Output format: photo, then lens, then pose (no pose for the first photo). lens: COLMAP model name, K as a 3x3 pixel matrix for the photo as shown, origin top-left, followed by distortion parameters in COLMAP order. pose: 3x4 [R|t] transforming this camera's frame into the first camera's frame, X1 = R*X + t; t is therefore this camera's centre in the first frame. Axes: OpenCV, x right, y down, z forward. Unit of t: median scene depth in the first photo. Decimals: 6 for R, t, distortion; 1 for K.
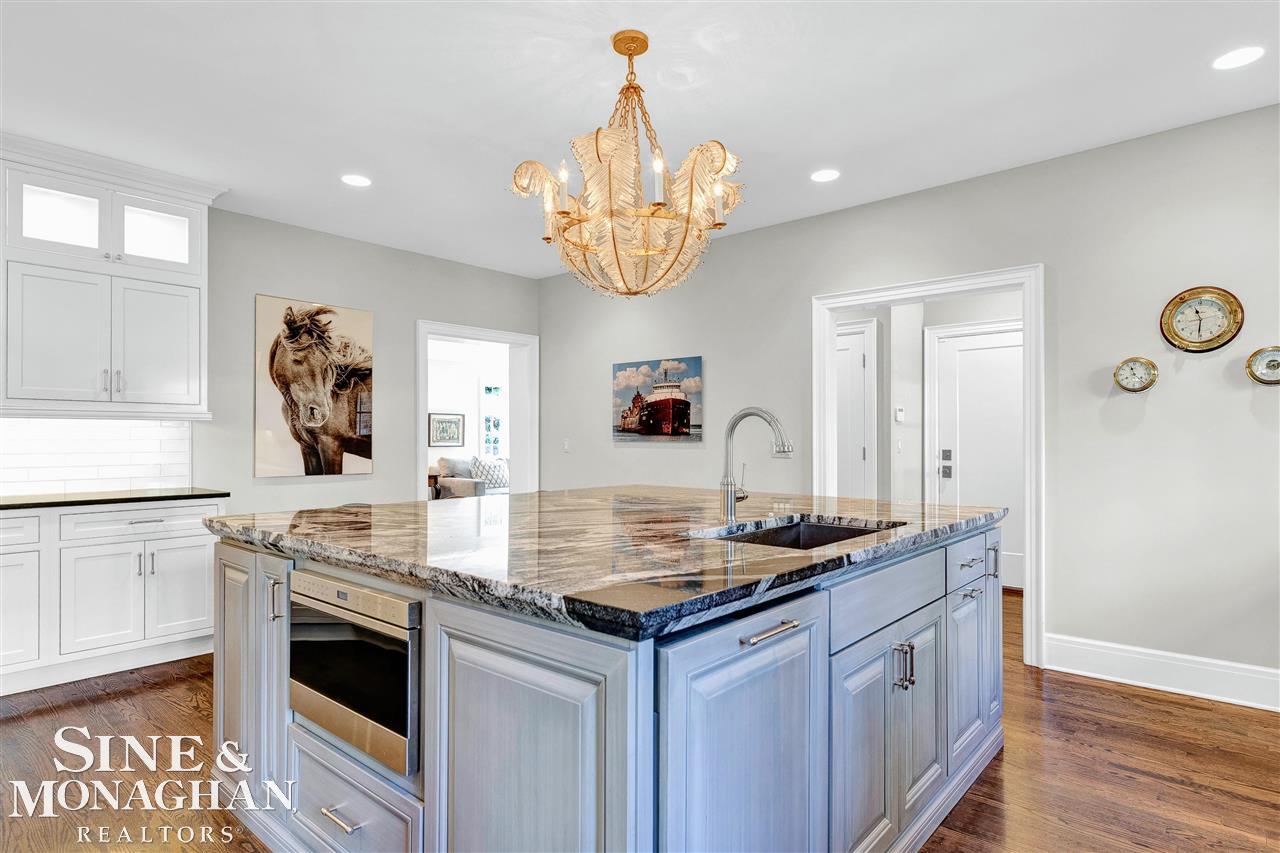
lens RADIAL K [[685.0, 0, 637.3], [0, 685.0, 432.8], [0, 0, 1]] dist [0.006794, 0.001500]
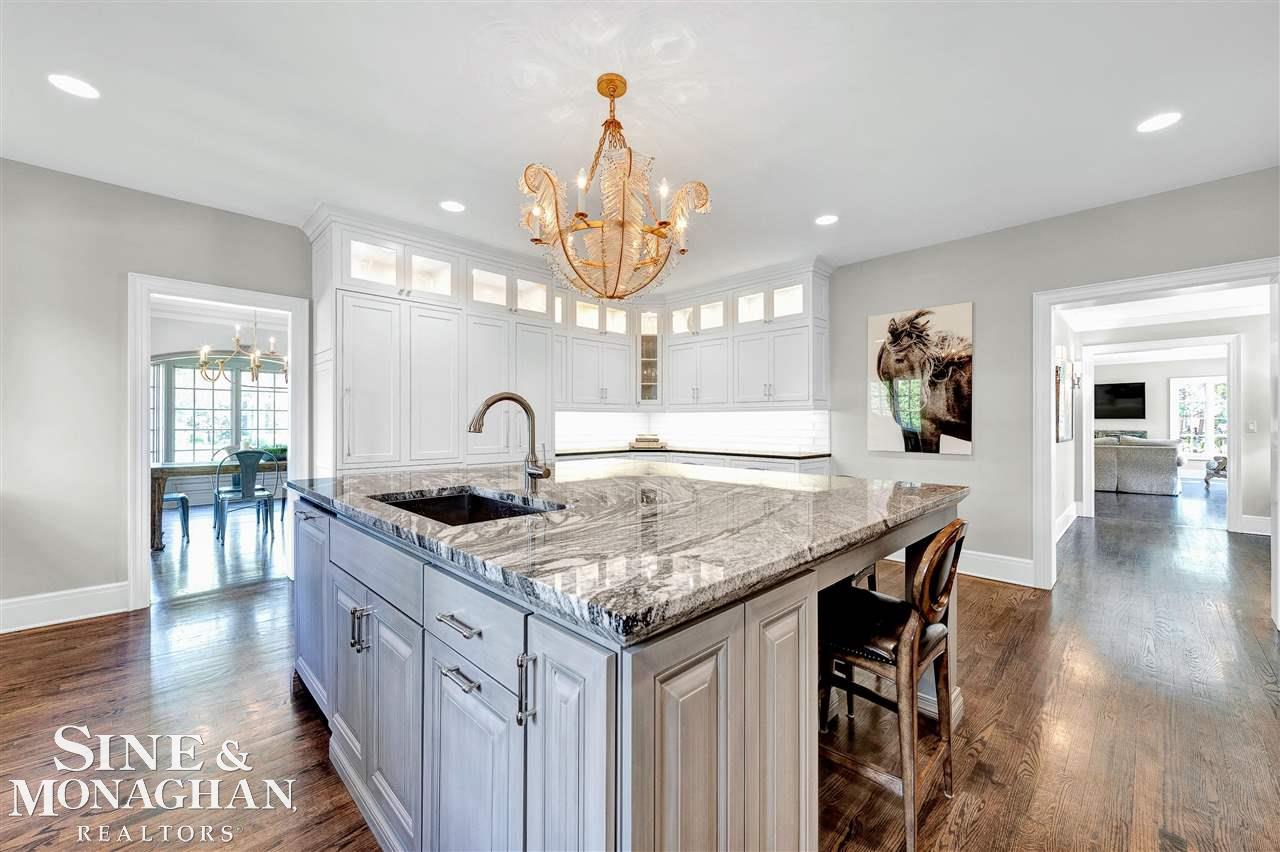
lens RADIAL K [[497.1, 0, 634.7], [0, 497.1, 422.6], [0, 0, 1]] dist [0.000869, -0.000544]
pose [[-0.079034, 0.002041, -0.996870, 0.439776], [0.006424, 0.999978, 0.001538, 0.005434], [0.996851, -0.006283, -0.079045, 0.577032]]
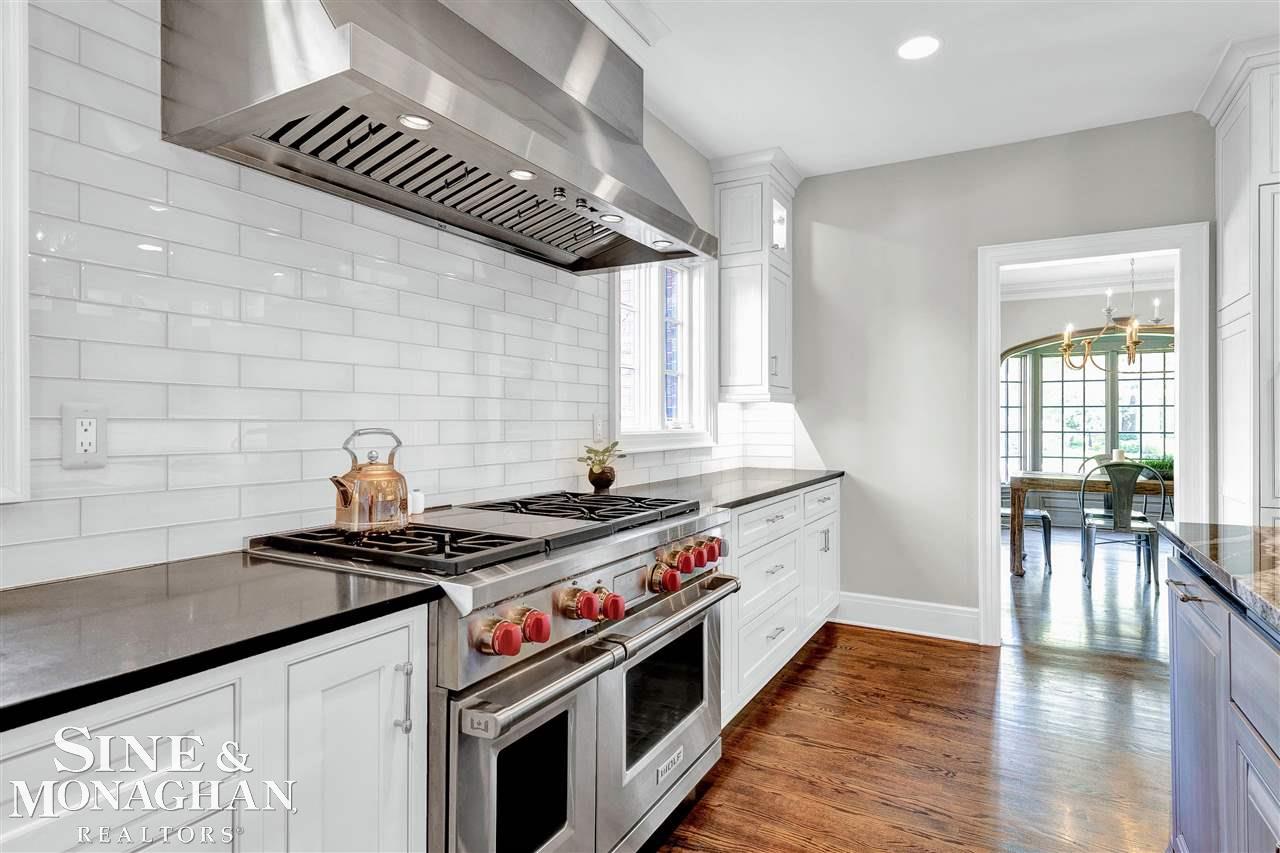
lens RADIAL K [[685.0, 0, 639.0], [0, 685.0, 419.6], [0, 0, 1]] dist [0.006794, 0.001500]
pose [[-0.978295, 0.001850, -0.207207, 0.373917], [0.004414, 0.999919, -0.011912, 0.005379], [0.207168, -0.012568, -0.978225, 0.537794]]
